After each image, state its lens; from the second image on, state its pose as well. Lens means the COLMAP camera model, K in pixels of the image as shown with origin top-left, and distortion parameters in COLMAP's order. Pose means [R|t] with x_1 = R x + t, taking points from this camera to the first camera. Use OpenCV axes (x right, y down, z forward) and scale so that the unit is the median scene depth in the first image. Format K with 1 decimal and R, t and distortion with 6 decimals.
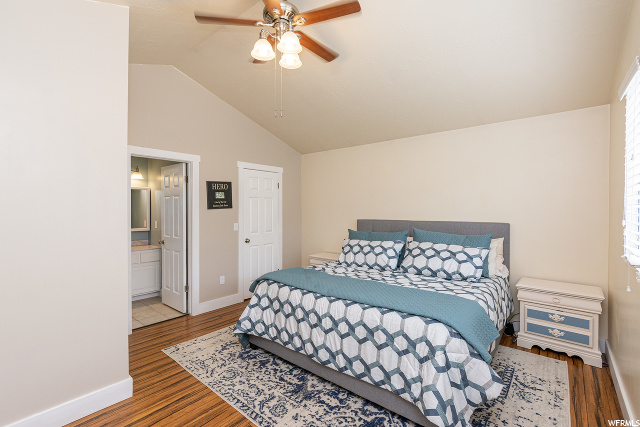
lens RADIAL K [[282.2, 0, 318.7], [0, 282.2, 210.8], [0, 0, 1]] dist [0.000308, -0.000989]
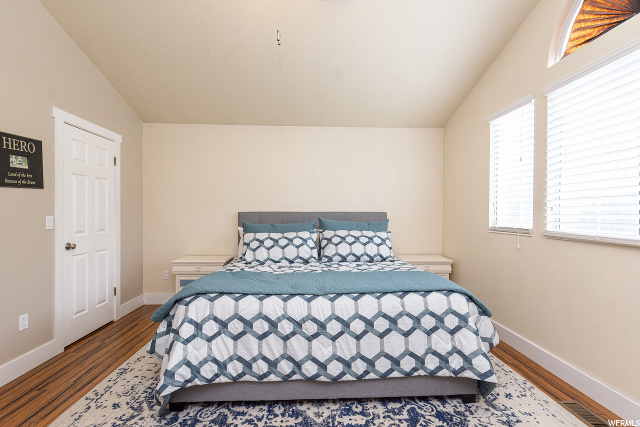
lens RADIAL K [[282.2, 0, 309.2], [0, 282.2, 216.2], [0, 0, 1]] dist [0.000308, -0.000989]
pose [[0.742814, -0.003493, 0.669489, -0.387384], [-0.000812, 0.999981, 0.006118, 0.055185], [-0.669498, -0.005088, 0.742797, 0.318433]]
